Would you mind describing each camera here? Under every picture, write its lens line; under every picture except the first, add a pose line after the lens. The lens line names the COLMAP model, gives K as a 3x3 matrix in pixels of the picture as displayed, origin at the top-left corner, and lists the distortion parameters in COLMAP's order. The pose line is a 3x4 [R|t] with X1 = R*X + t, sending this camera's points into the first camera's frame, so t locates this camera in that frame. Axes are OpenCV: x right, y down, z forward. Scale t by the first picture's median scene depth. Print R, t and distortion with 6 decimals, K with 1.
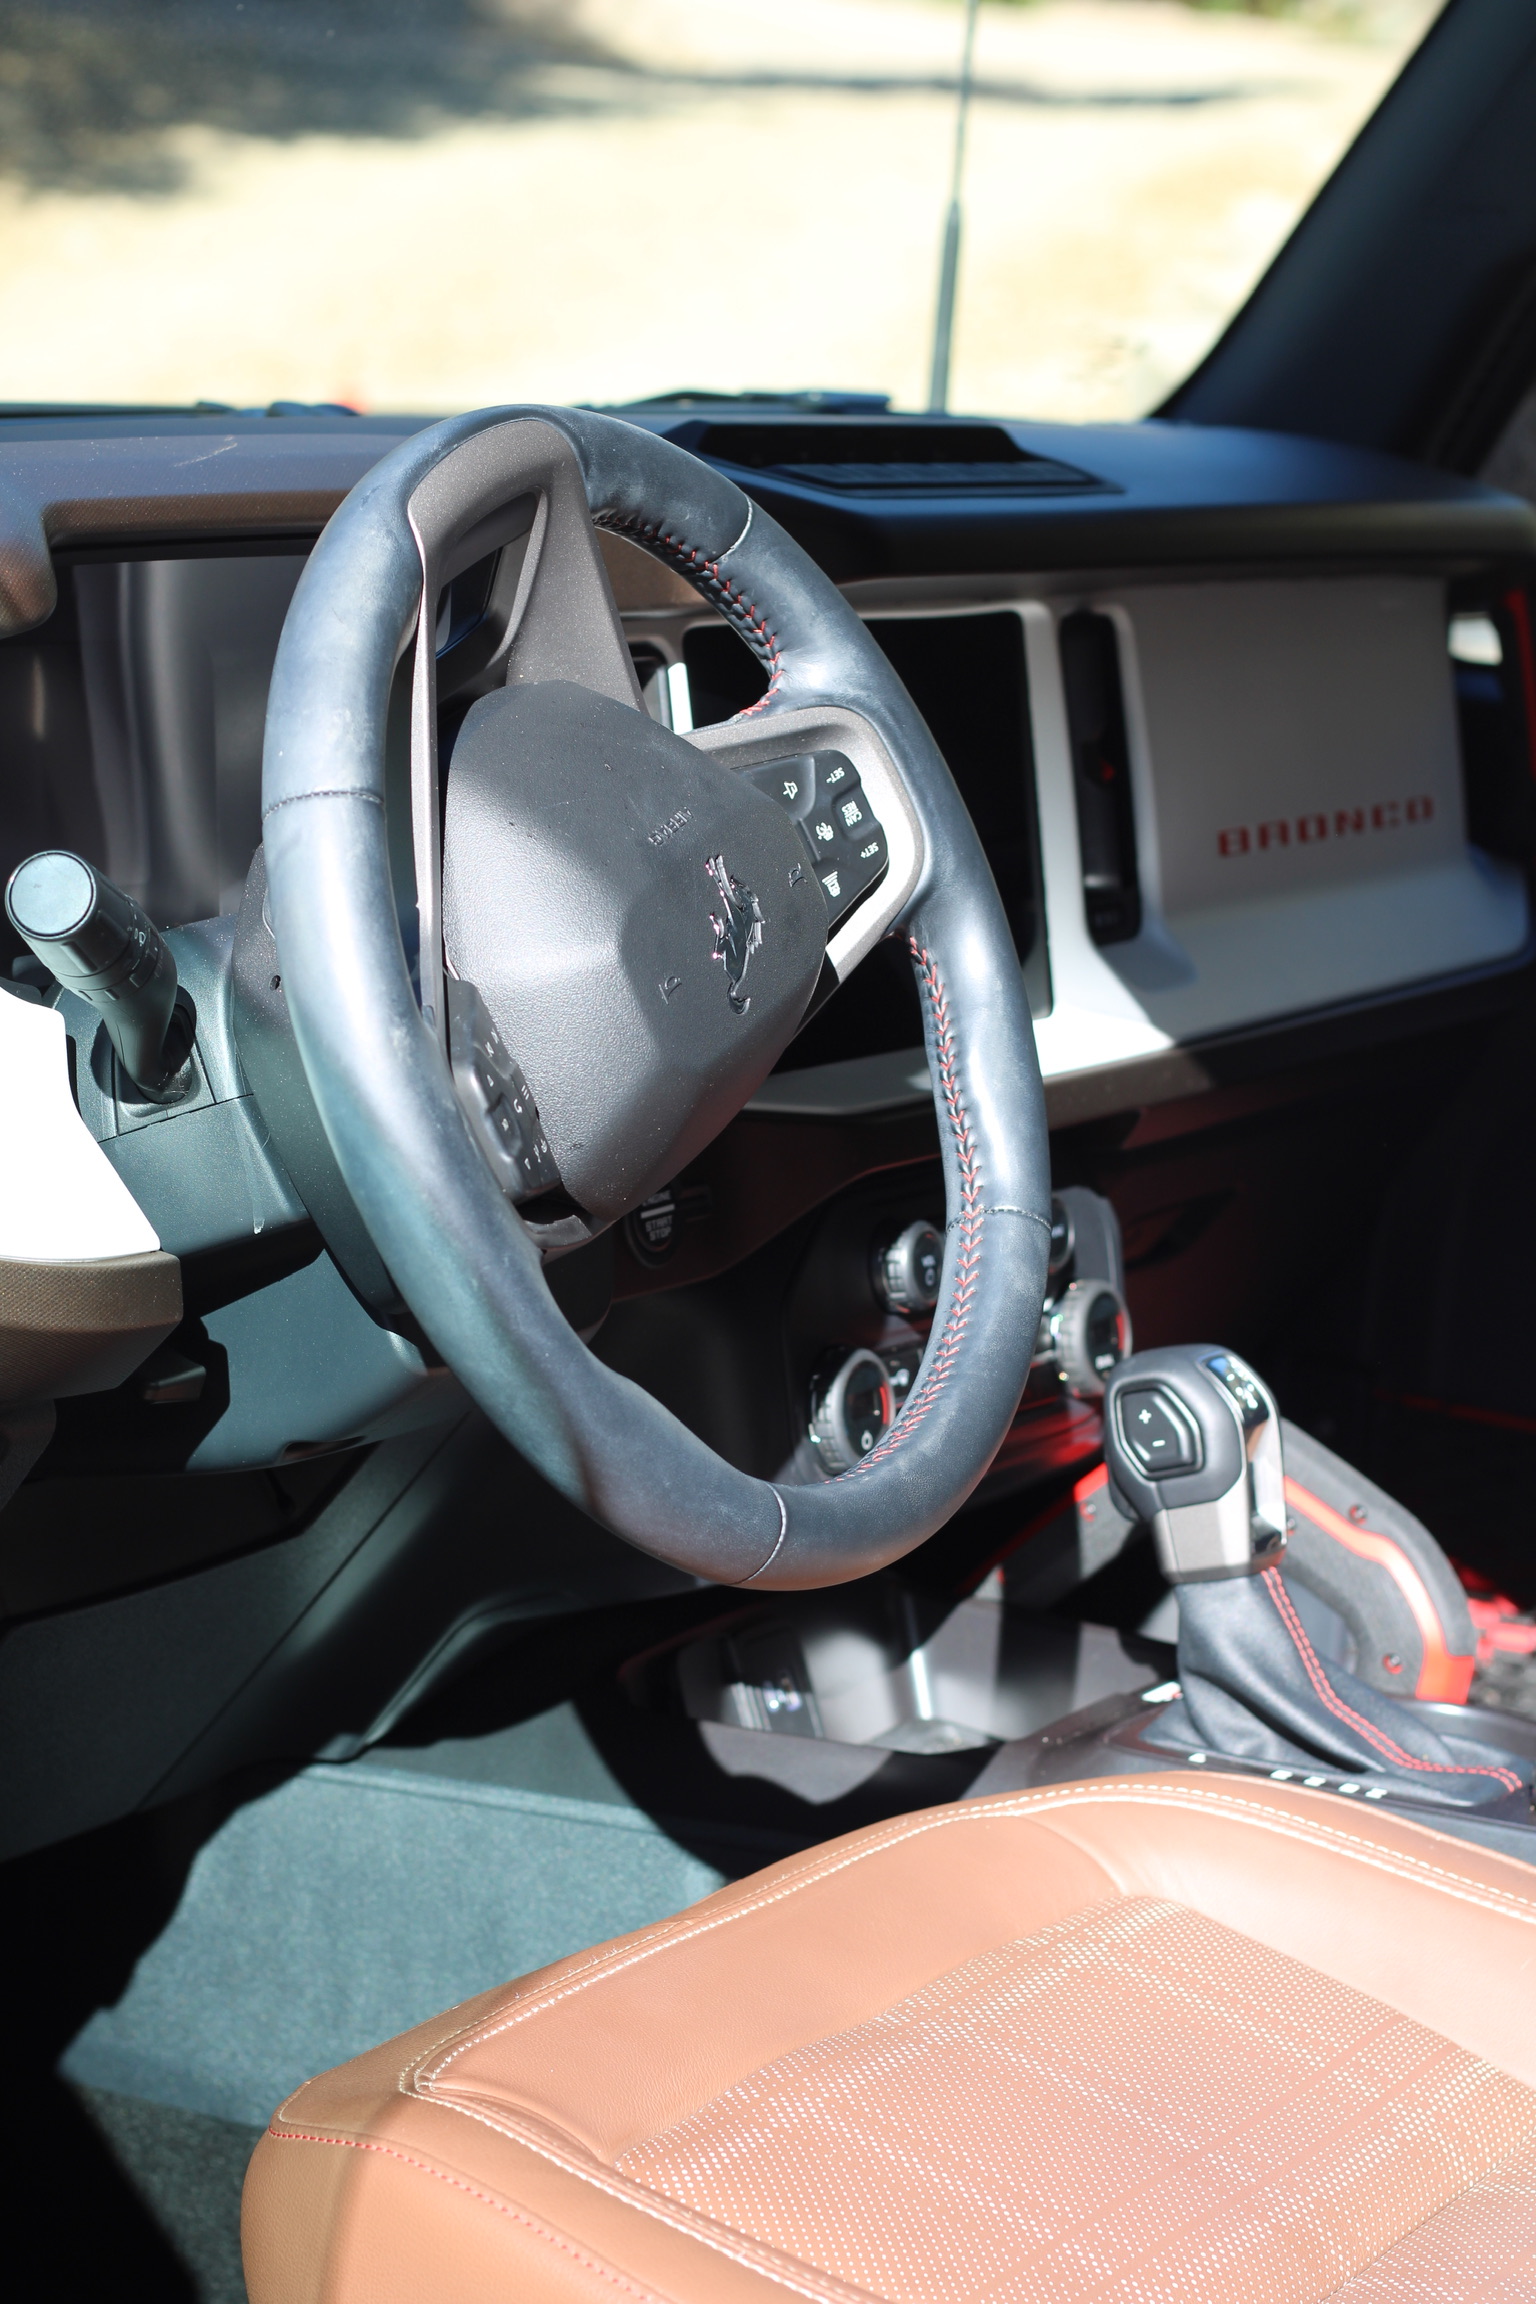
lens RADIAL K [[5388.8, 0, 768.0], [0, 5388.8, 1152.0], [0, 0, 1]] dist [-0.042419, -0.078878]
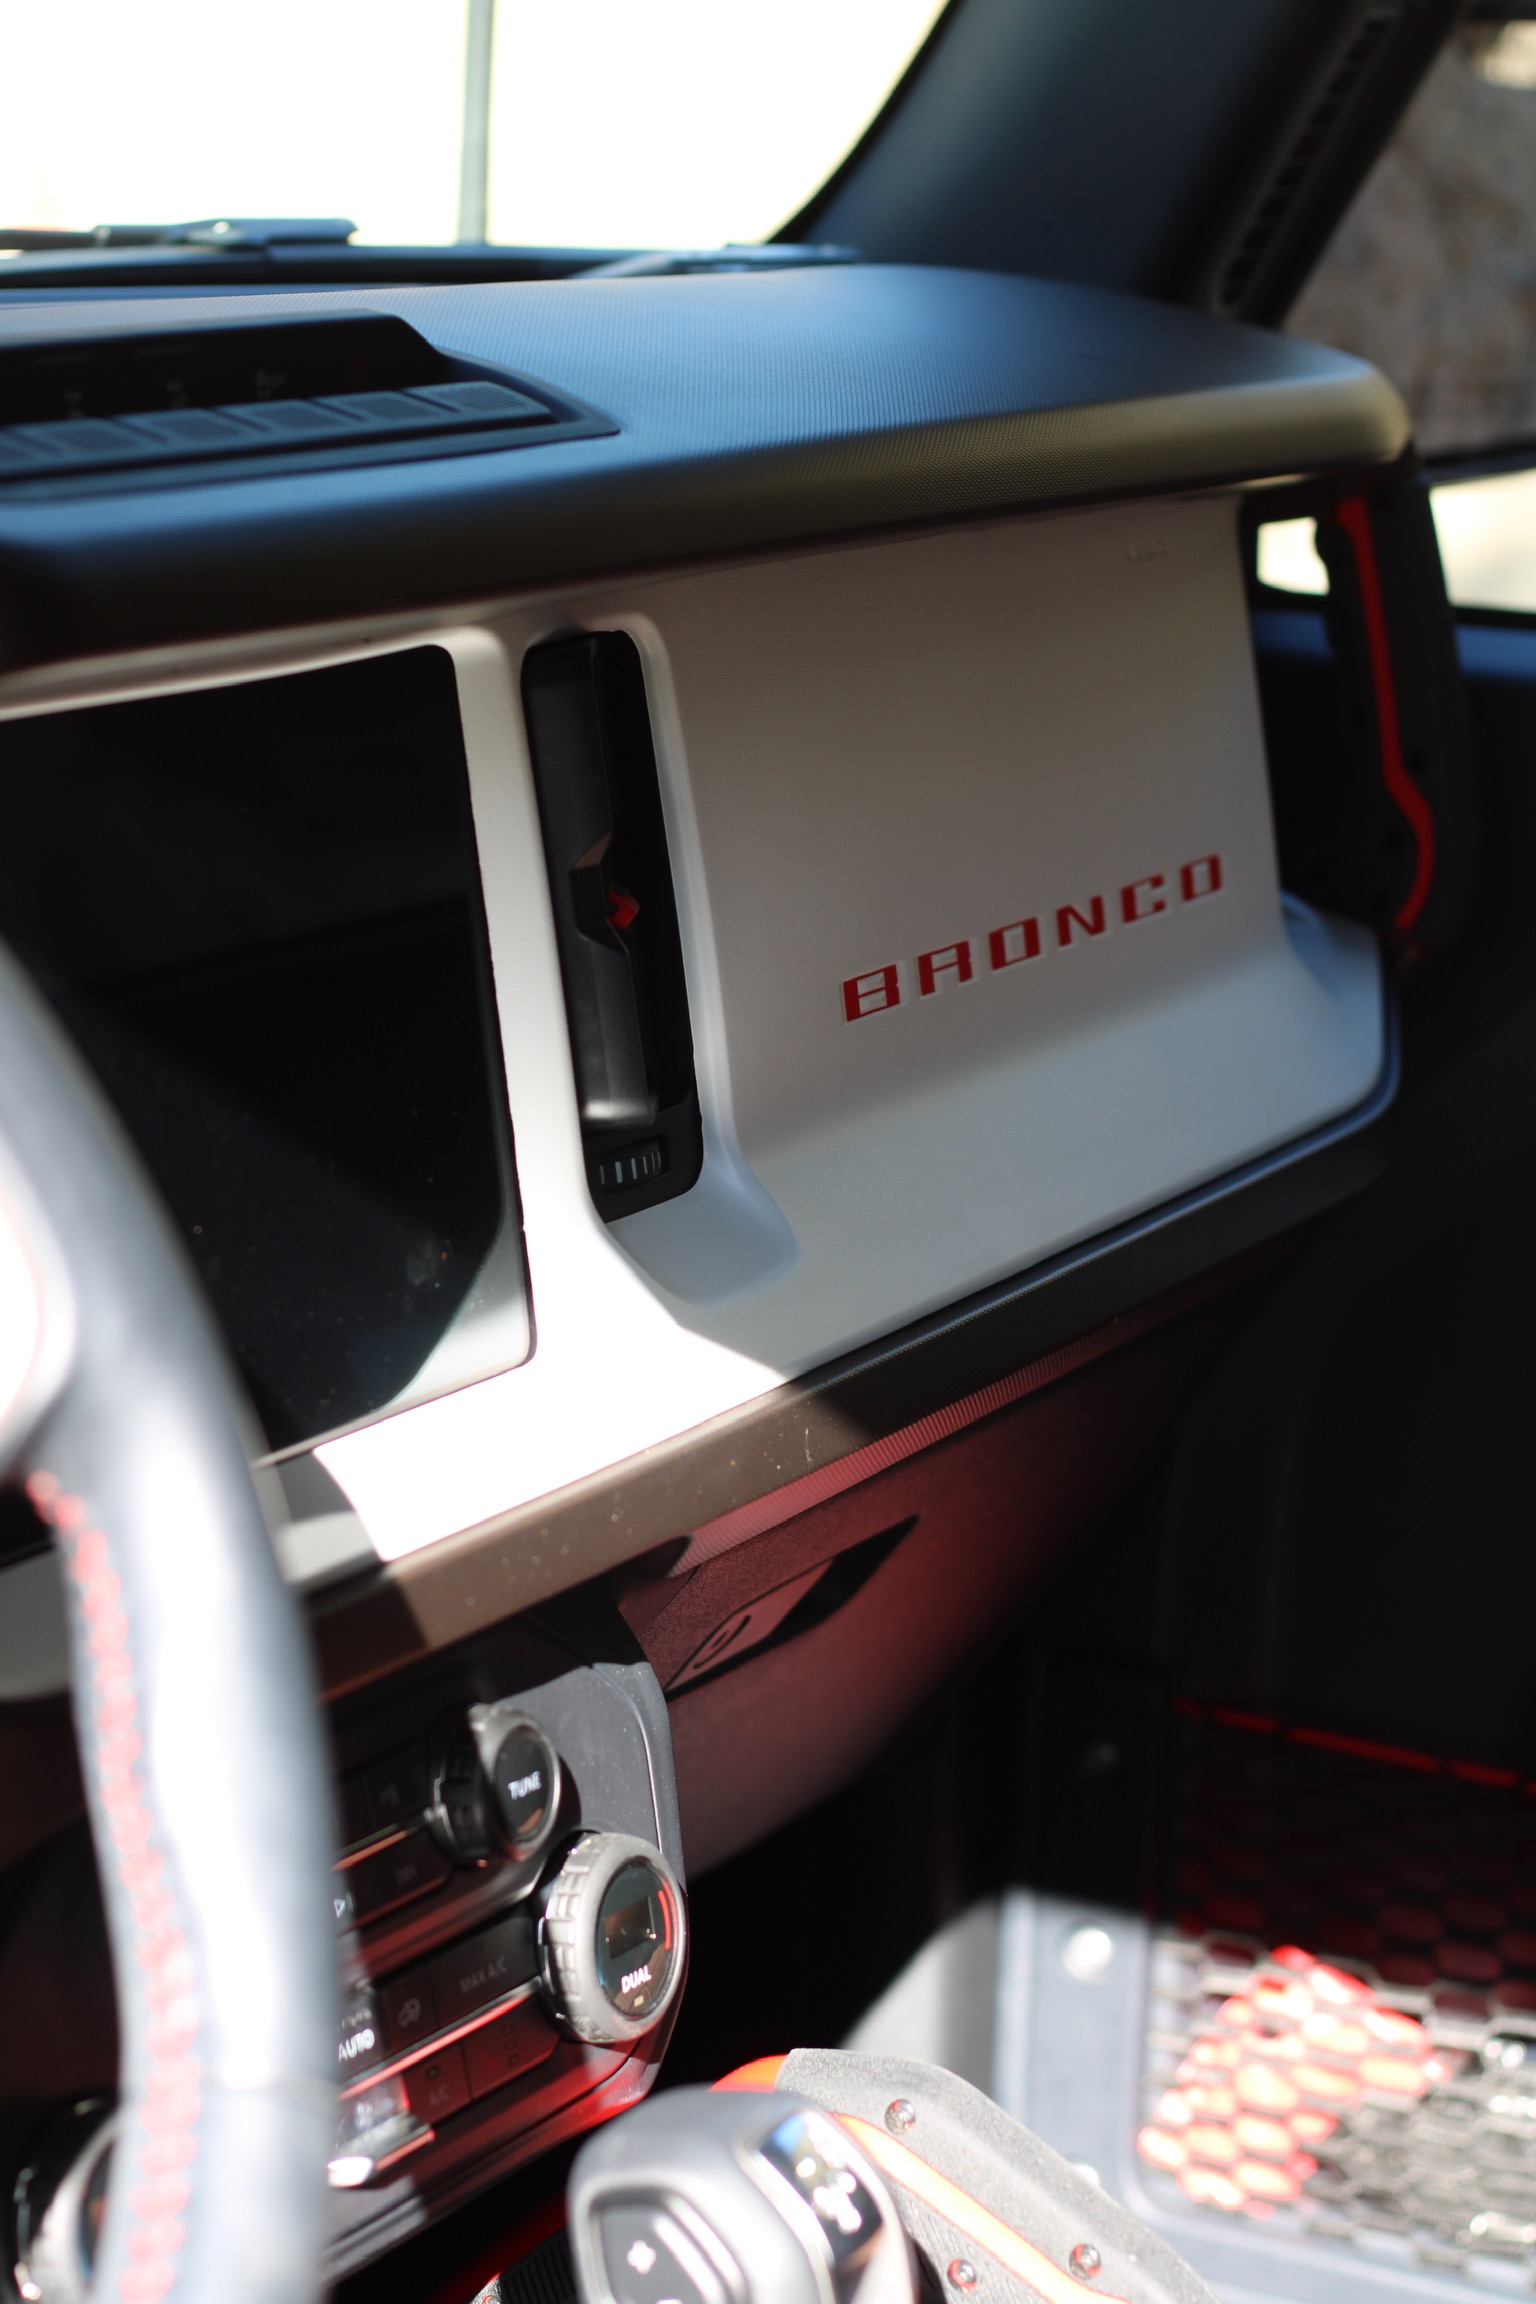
lens RADIAL K [[5388.8, 0, 768.0], [0, 5388.8, 1152.0], [0, 0, 1]] dist [-0.042419, -0.078878]
pose [[0.999372, -0.032416, 0.014321, 0.069240], [0.031596, 0.998033, 0.054150, -0.075689], [-0.016048, -0.053663, 0.998430, 0.429554]]
